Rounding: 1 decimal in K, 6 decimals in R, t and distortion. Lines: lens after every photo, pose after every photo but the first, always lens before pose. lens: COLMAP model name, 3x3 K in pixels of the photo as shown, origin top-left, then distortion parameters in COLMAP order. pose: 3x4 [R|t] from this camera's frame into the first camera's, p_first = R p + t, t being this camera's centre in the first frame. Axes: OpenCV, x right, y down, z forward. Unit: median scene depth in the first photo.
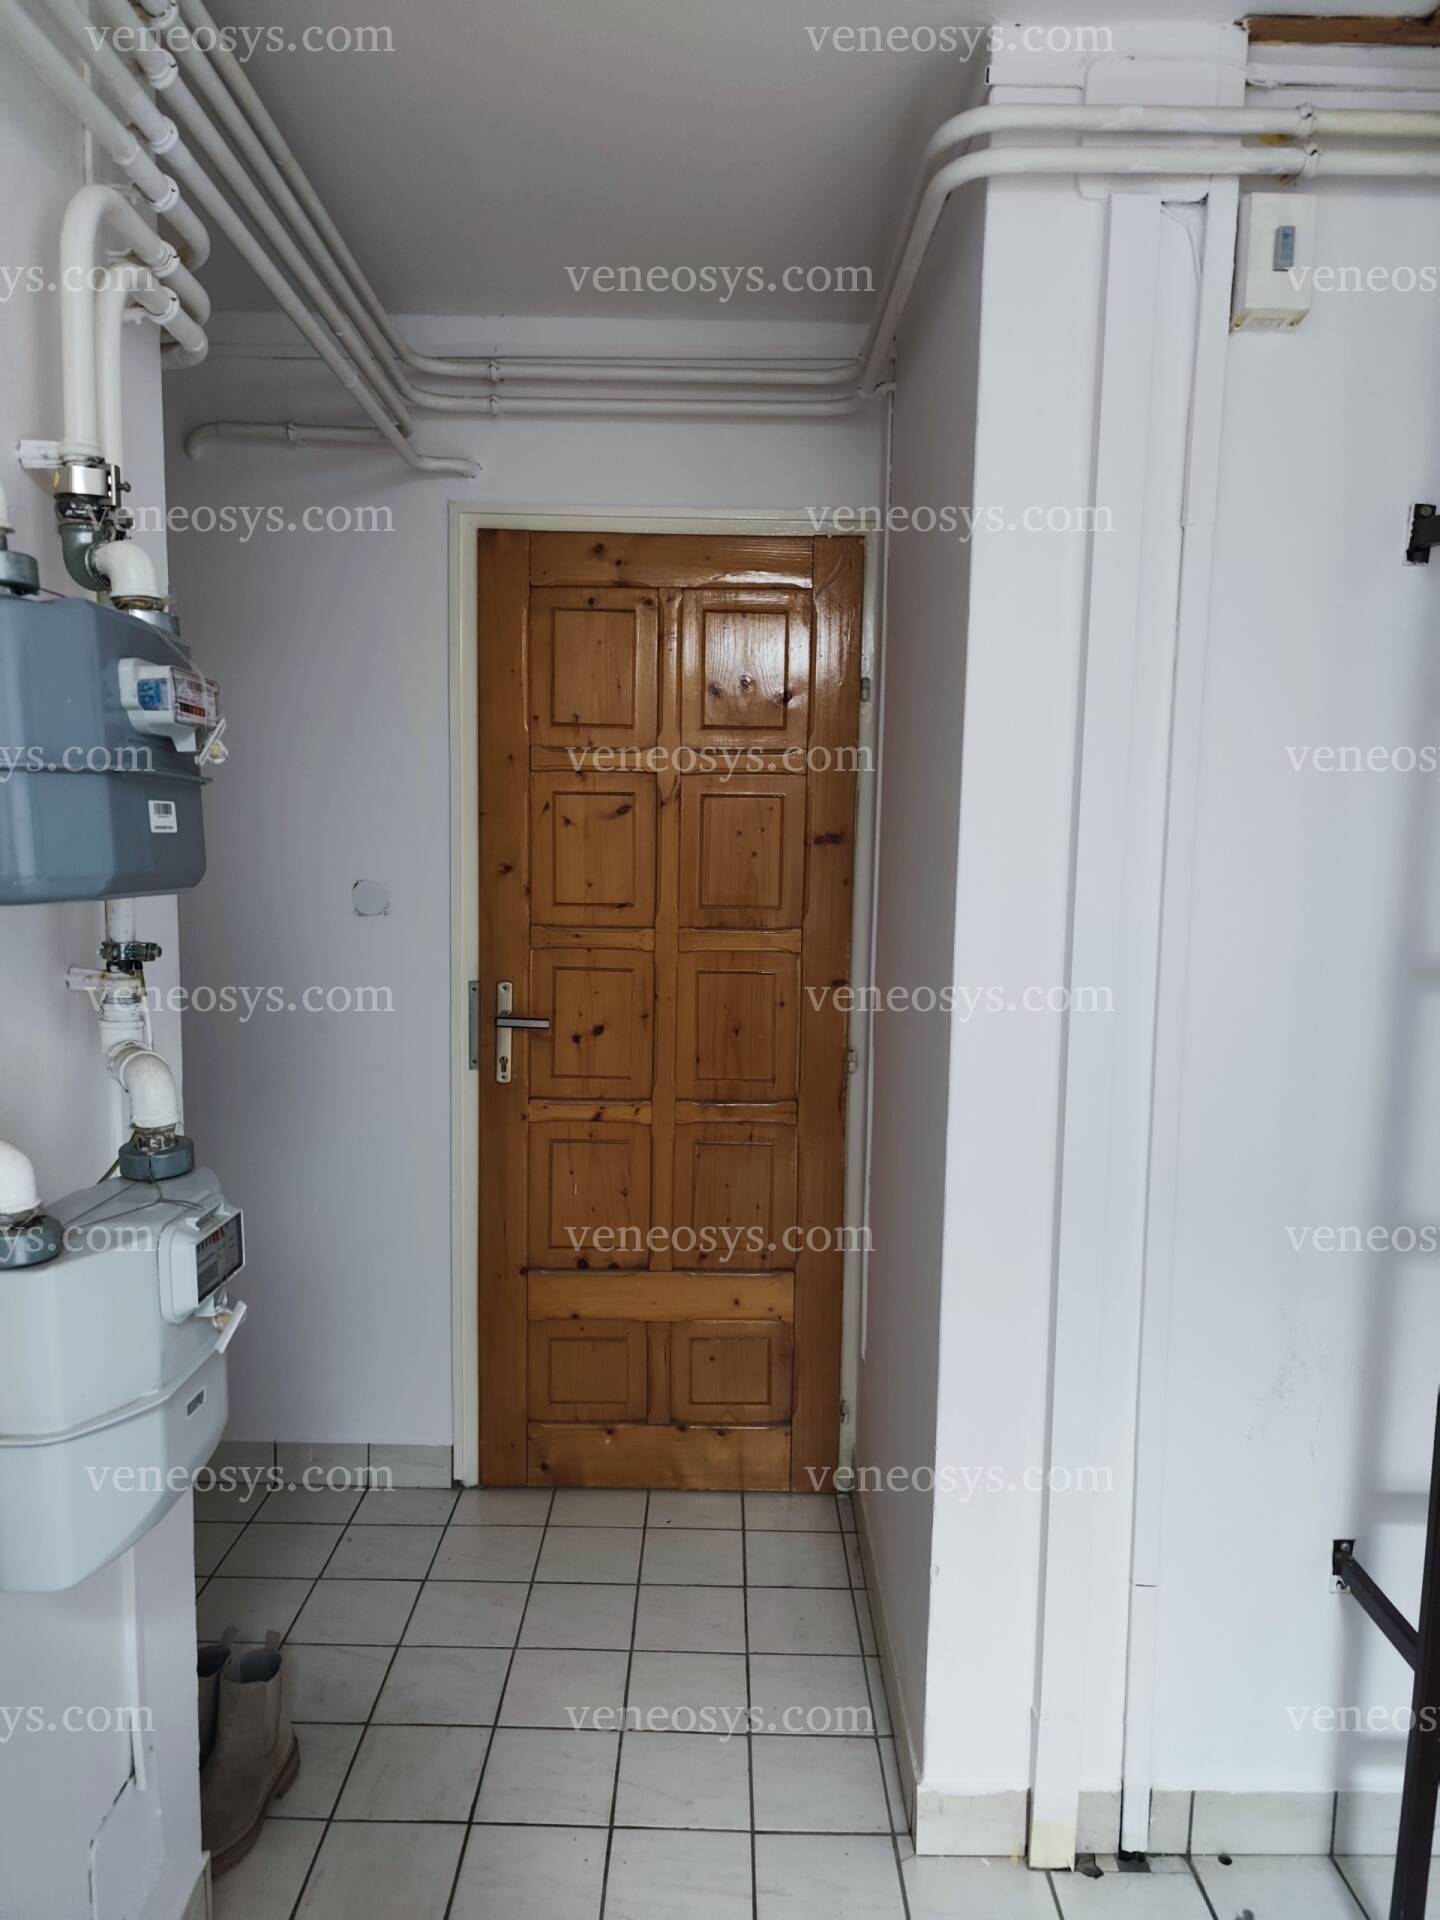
lens RADIAL K [[1341.0, 0, 706.6], [0, 1341.0, 972.0], [0, 0, 1]] dist [0.054960, -0.056646]
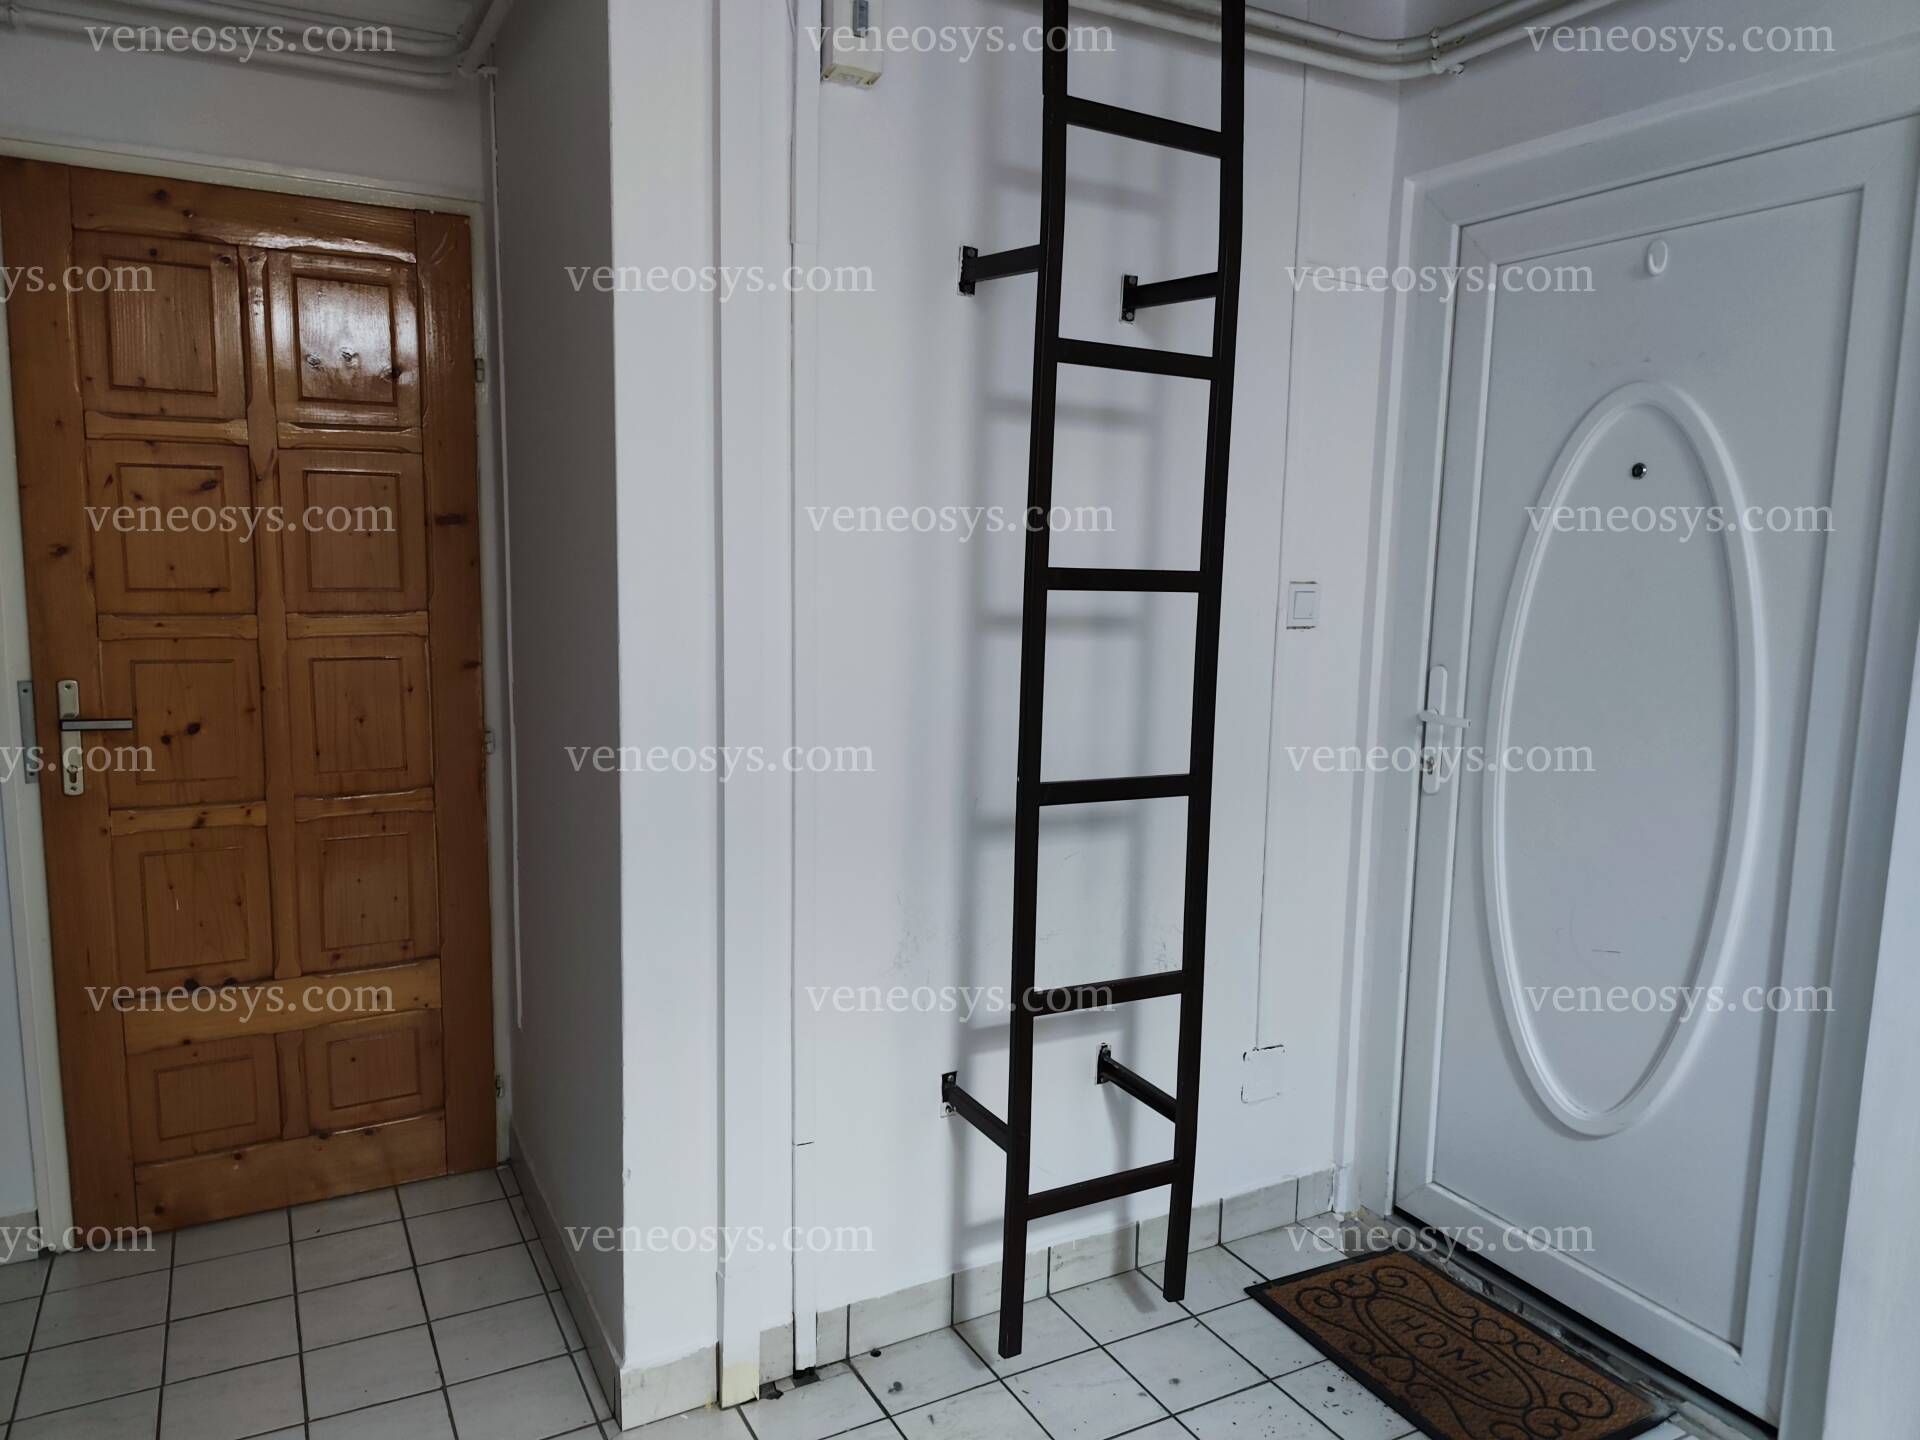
lens RADIAL K [[1341.0, 0, 967.3], [0, 1341.0, 736.5], [0, 0, 1]] dist [0.054960, -0.056646]
pose [[0.874445, -0.067877, 0.480354, -0.067501], [0.049154, 0.997464, 0.051467, 0.028629], [-0.482629, -0.021394, 0.875564, -0.068925]]
